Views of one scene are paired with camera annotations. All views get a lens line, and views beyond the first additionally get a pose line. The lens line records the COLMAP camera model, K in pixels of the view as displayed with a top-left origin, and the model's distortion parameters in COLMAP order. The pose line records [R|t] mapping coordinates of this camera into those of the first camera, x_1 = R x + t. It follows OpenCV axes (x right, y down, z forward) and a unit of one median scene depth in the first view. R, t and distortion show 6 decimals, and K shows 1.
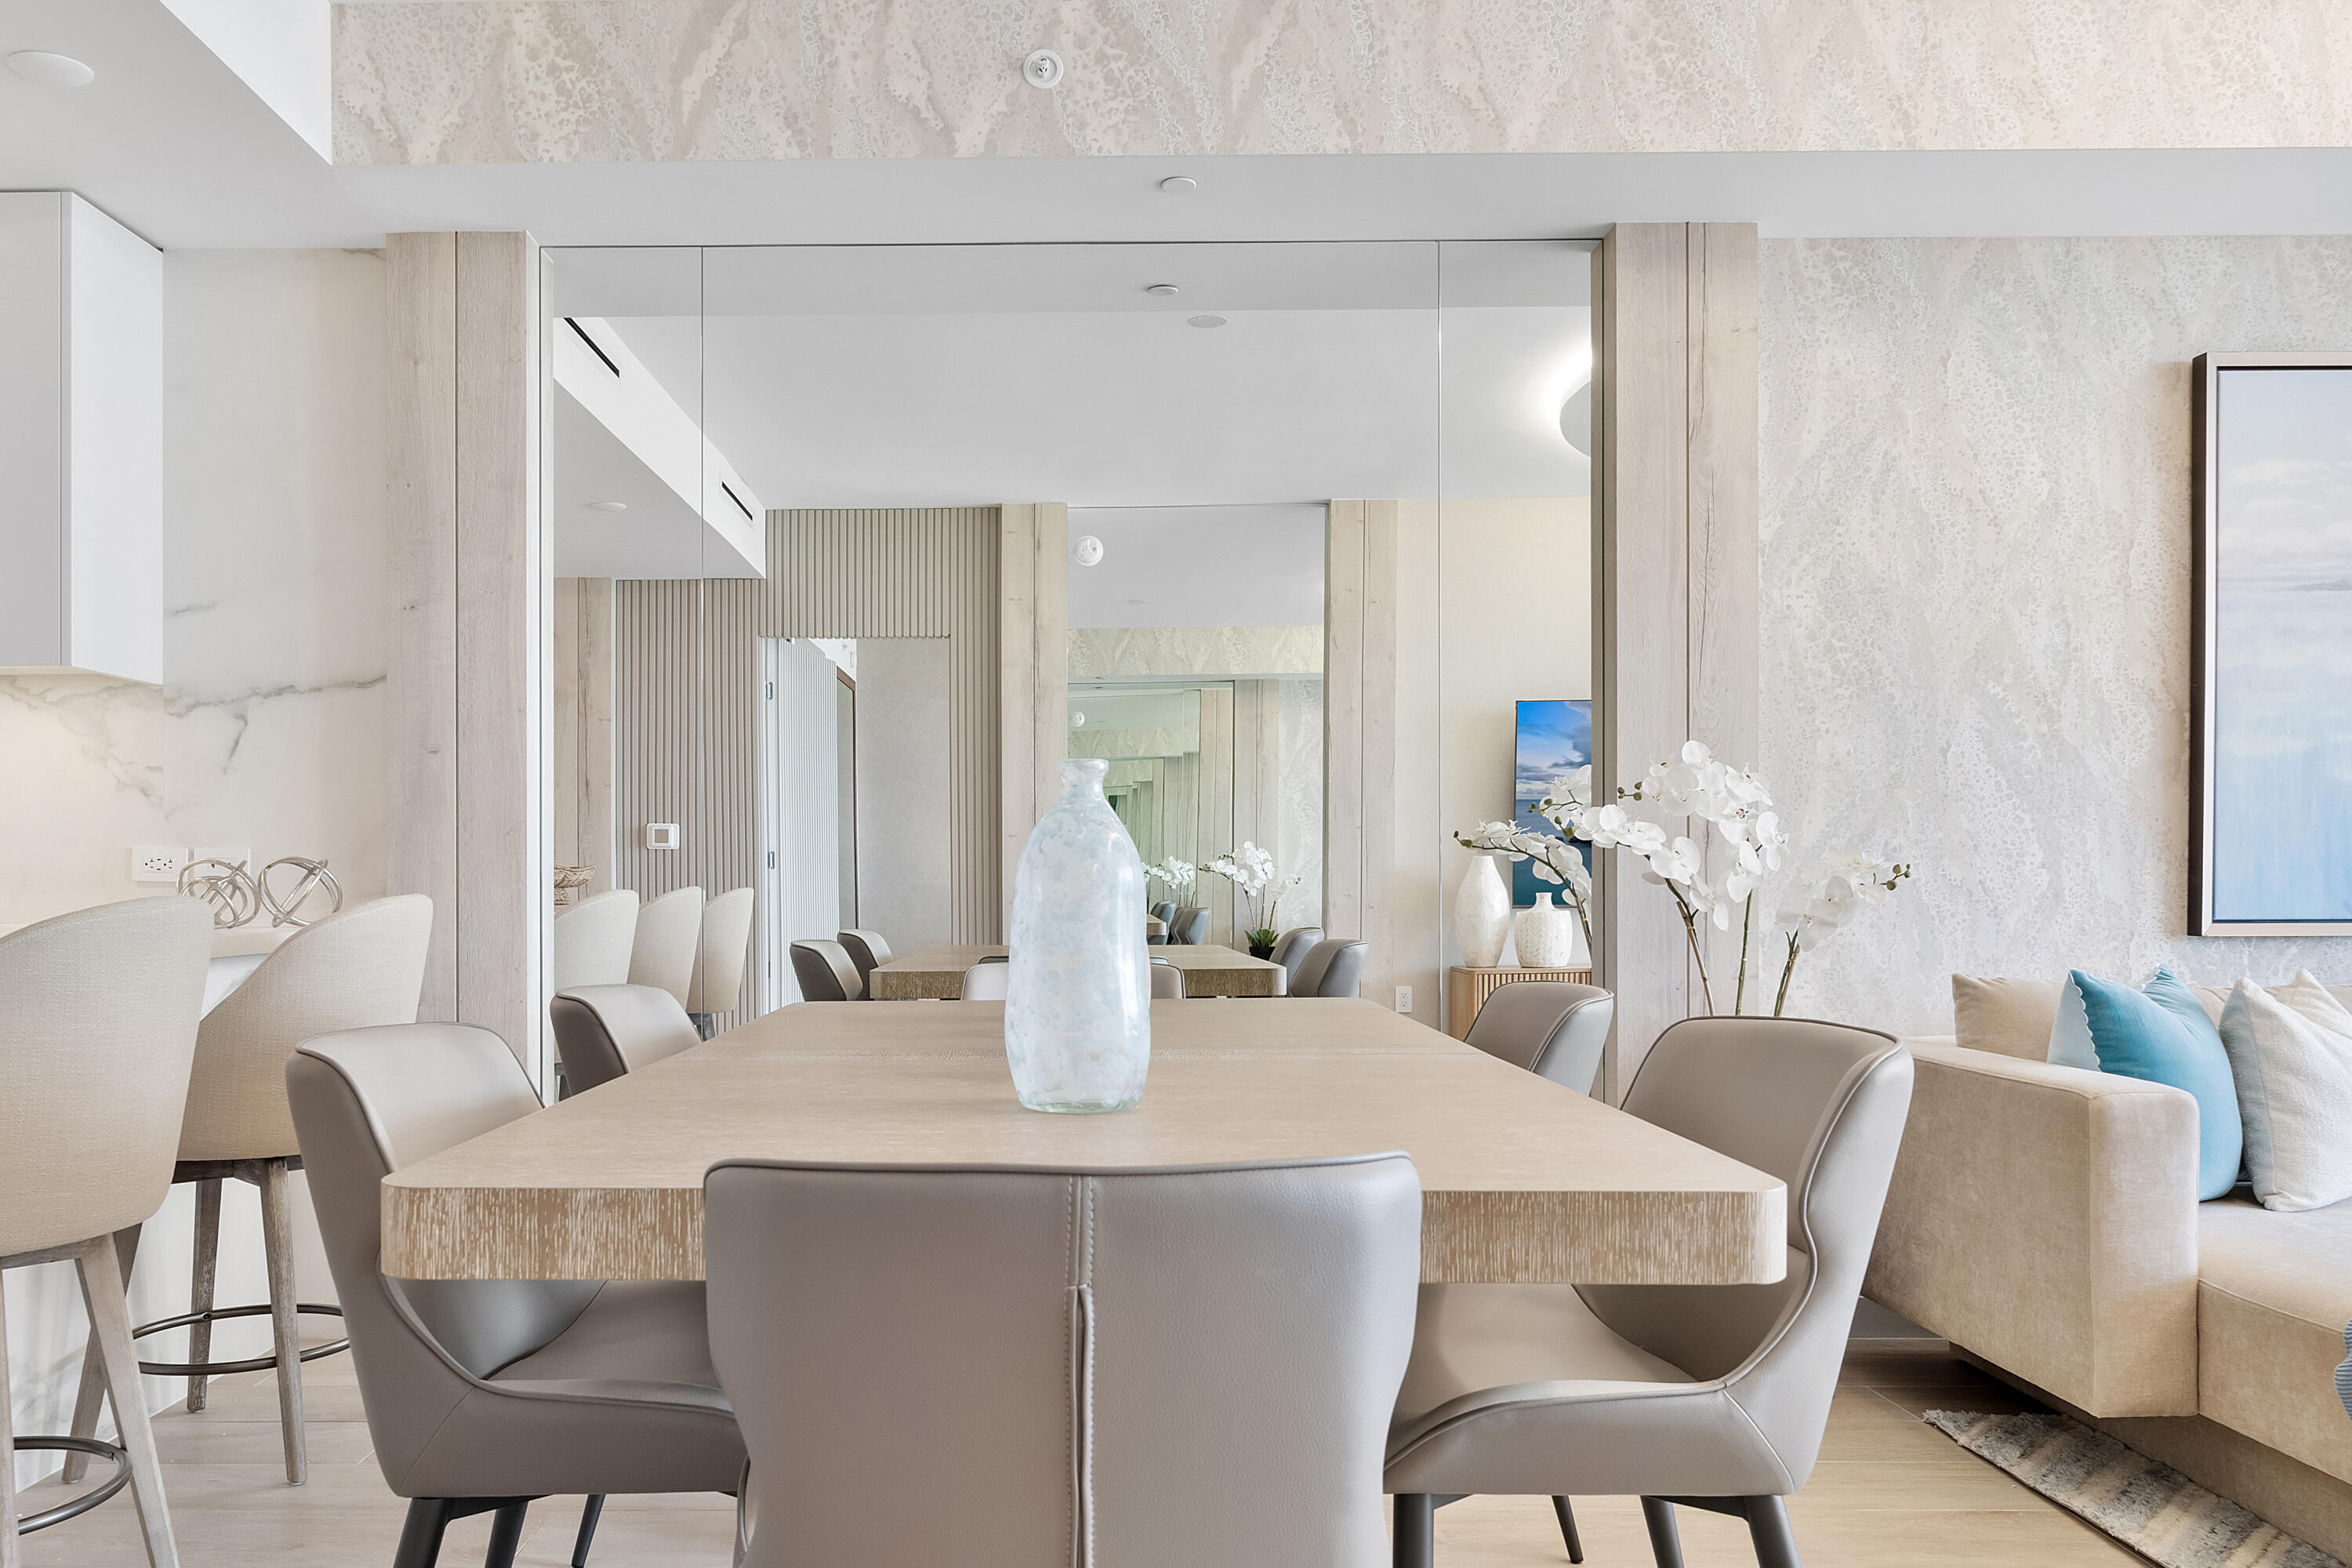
lens RADIAL K [[1743.6, 0, 1178.2], [0, 1743.6, 870.4], [0, 0, 1]] dist [-0.001489, 0.001016]
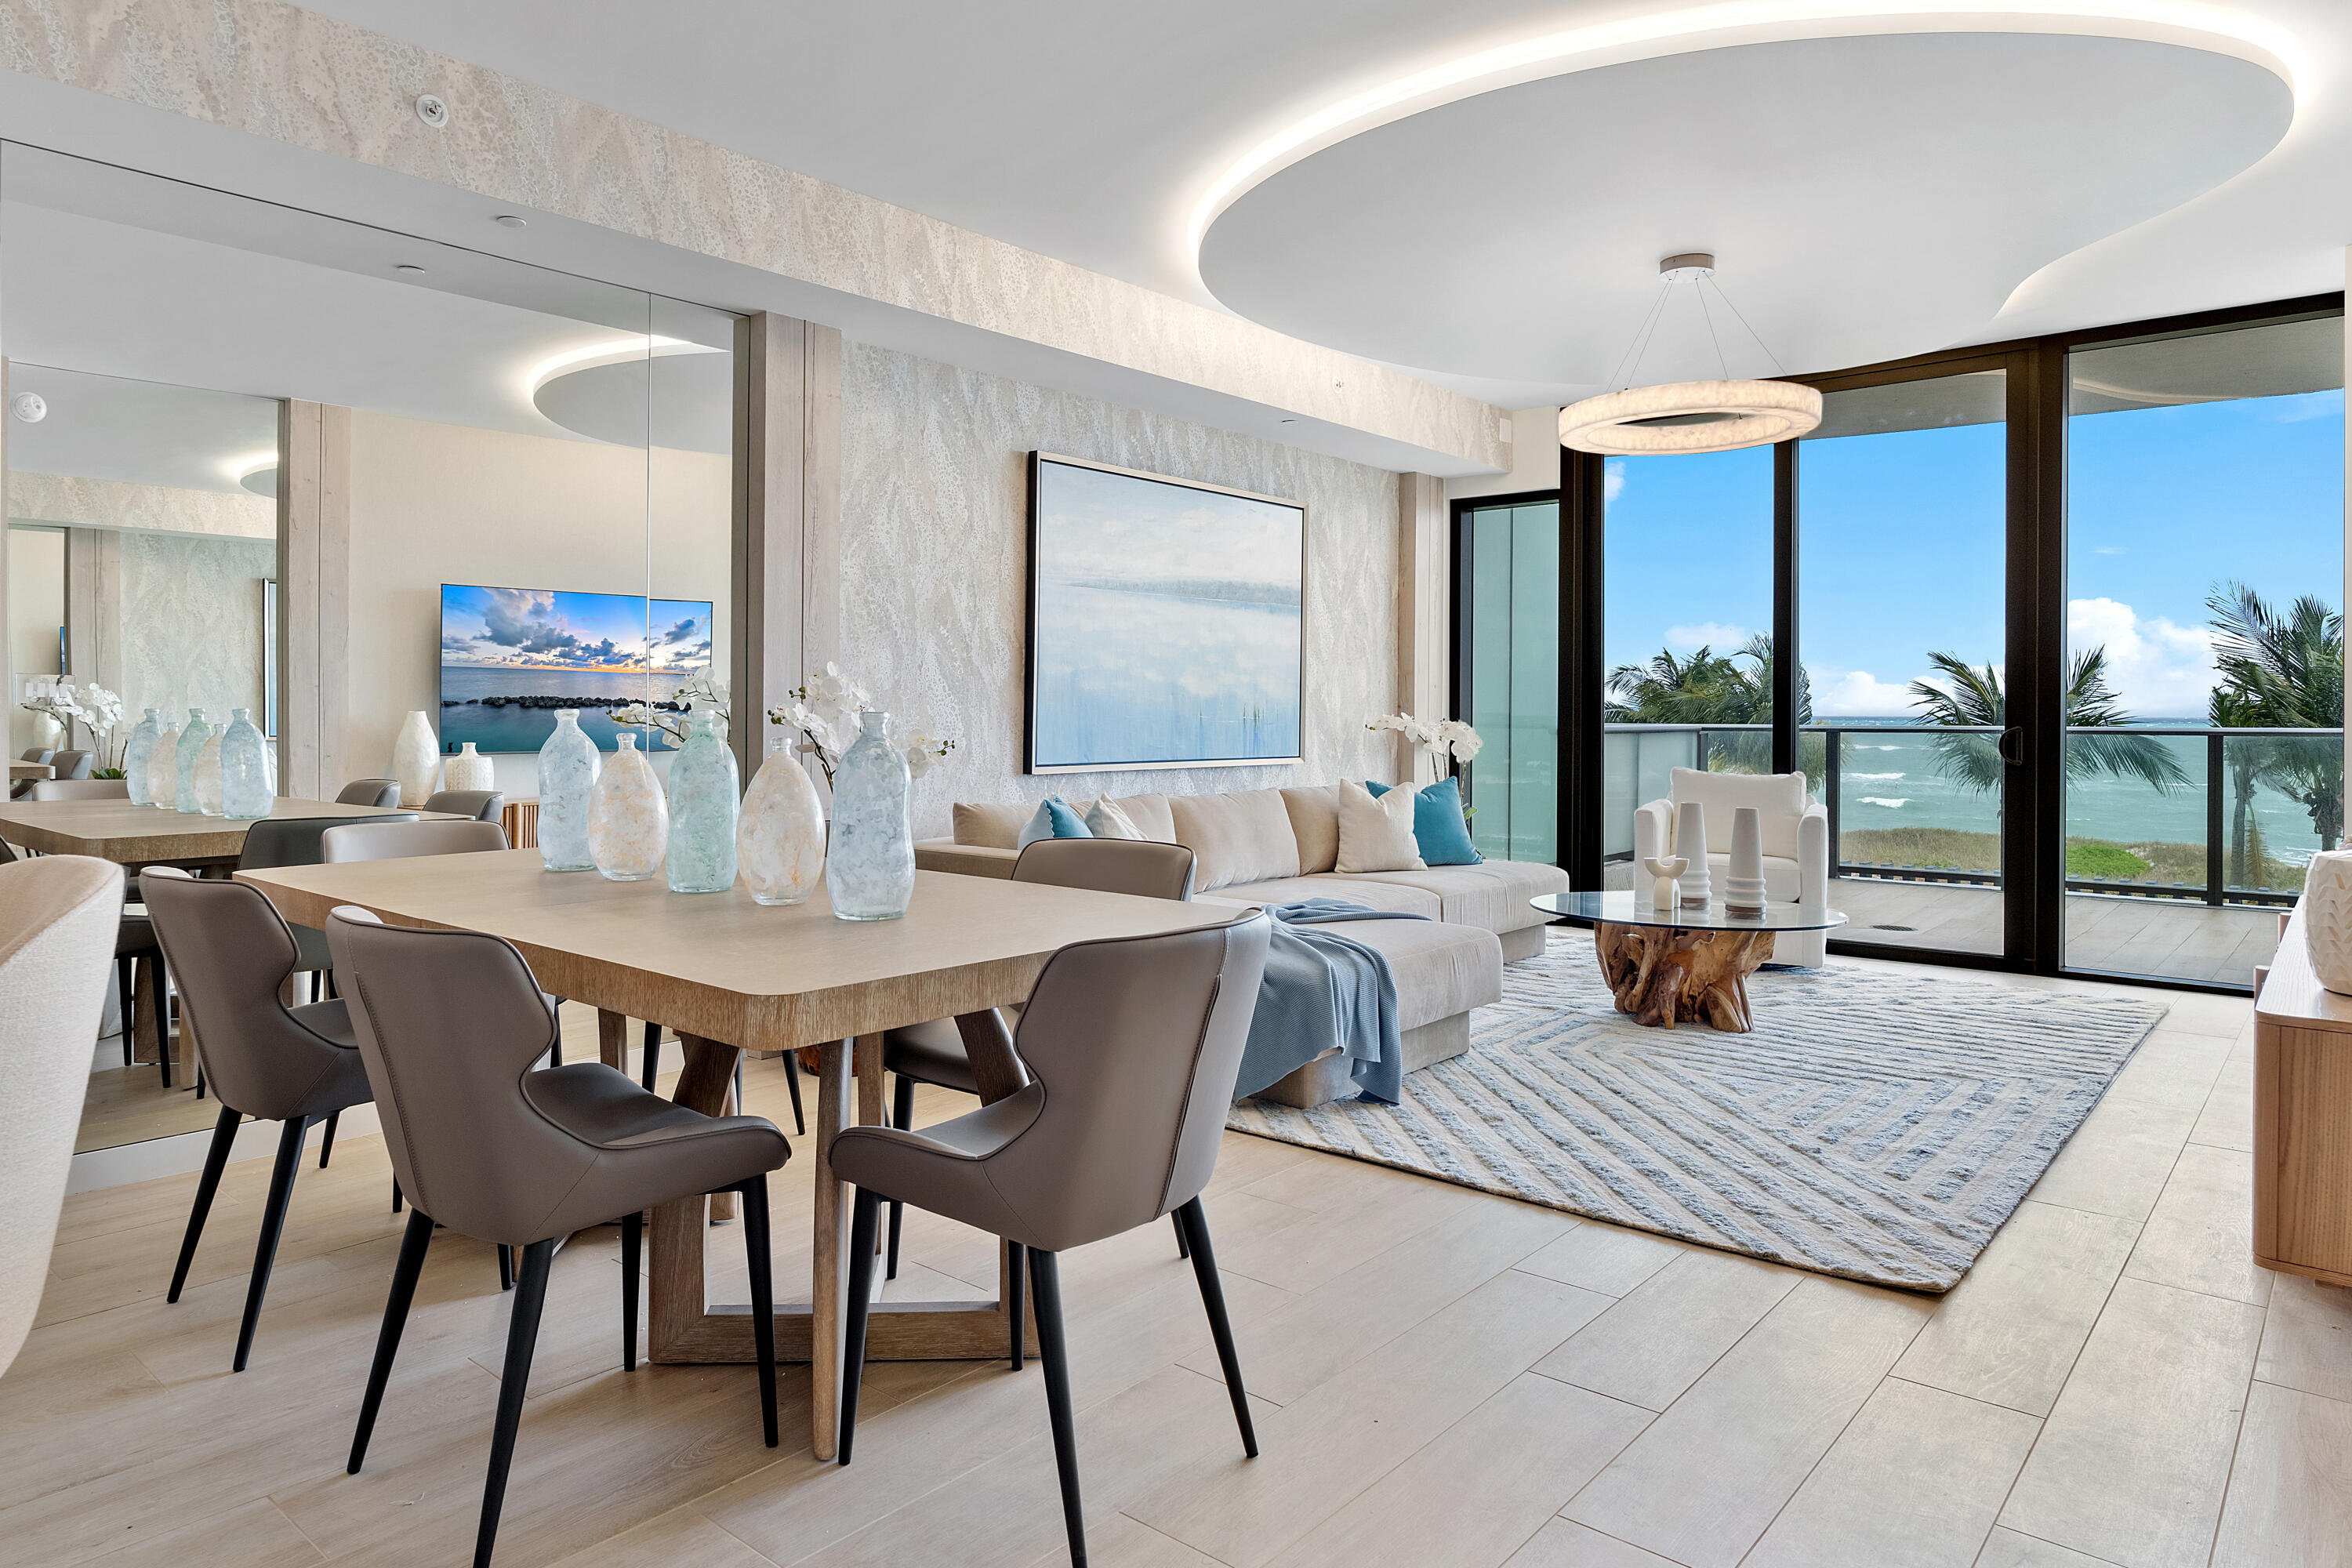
lens RADIAL K [[1347.9, 0, 1172.4], [0, 1347.9, 711.4], [0, 0, 1]] dist [0.009253, 0.001538]
pose [[0.667931, 0.008081, 0.744180, -0.443211], [-0.008968, 0.999956, -0.002809, -0.031101], [-0.744169, -0.004797, 0.667974, -0.045586]]
